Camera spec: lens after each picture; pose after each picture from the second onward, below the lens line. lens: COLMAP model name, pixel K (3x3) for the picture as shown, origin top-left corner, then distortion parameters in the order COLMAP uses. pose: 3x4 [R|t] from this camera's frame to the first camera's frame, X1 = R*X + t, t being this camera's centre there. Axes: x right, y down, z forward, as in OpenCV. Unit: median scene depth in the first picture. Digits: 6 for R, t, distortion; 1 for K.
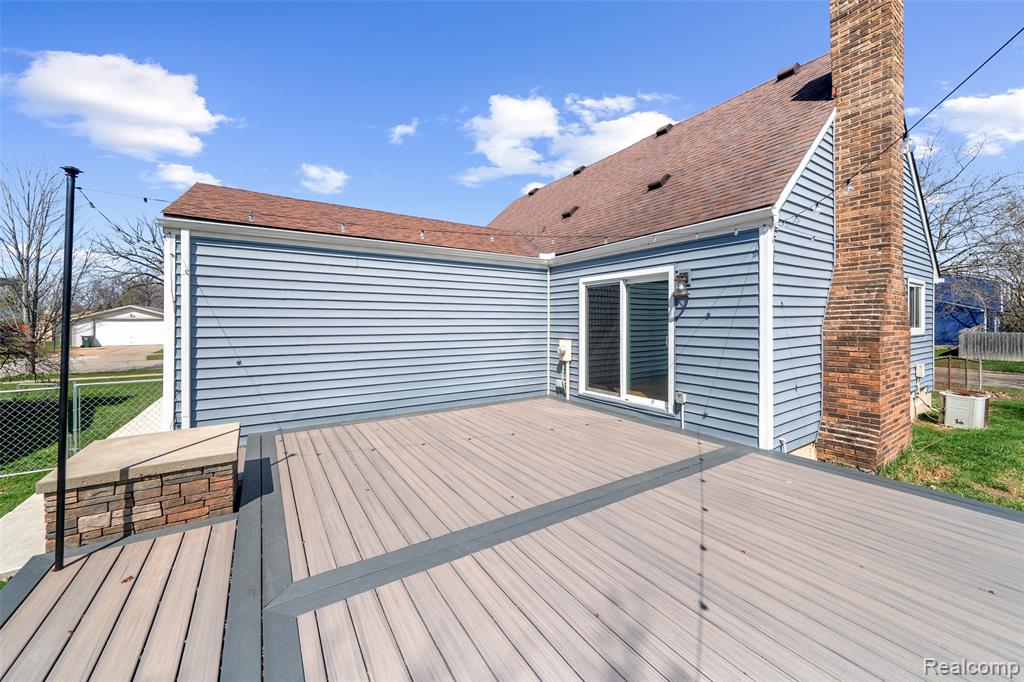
lens RADIAL K [[387.5, 0, 514.1], [0, 387.5, 325.3], [0, 0, 1]] dist [0.000098, 0.000041]
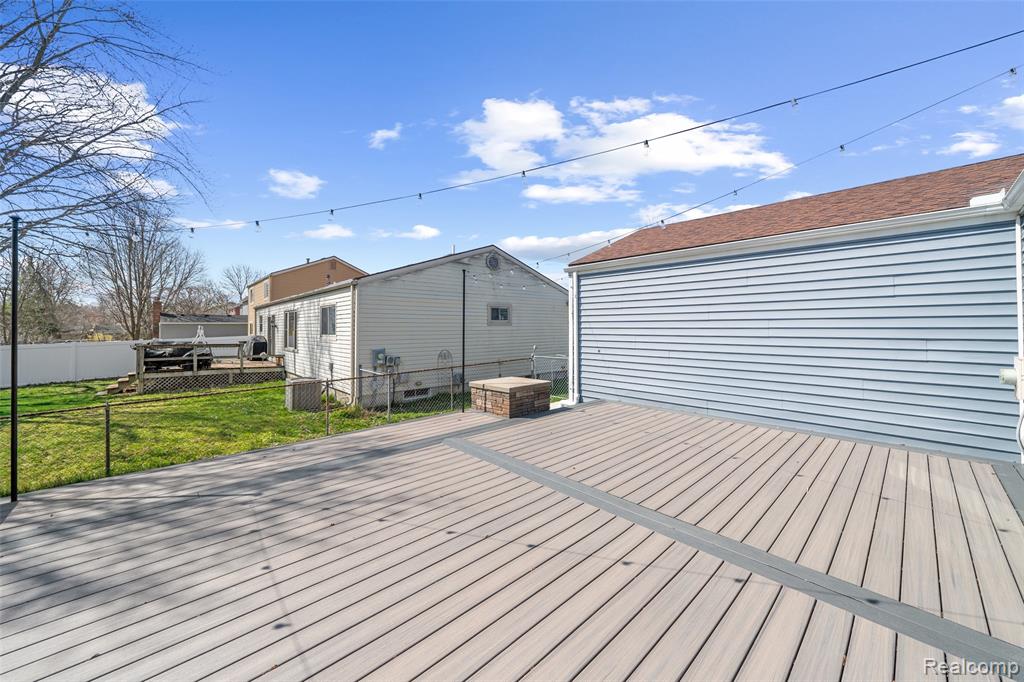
lens RADIAL K [[387.5, 0, 514.1], [0, 387.5, 325.3], [0, 0, 1]] dist [0.000098, 0.000041]
pose [[0.166955, -0.002854, -0.985960, 1.161080], [-0.004662, 0.999982, -0.003684, 0.002235], [0.985953, 0.005212, 0.166939, 0.615773]]
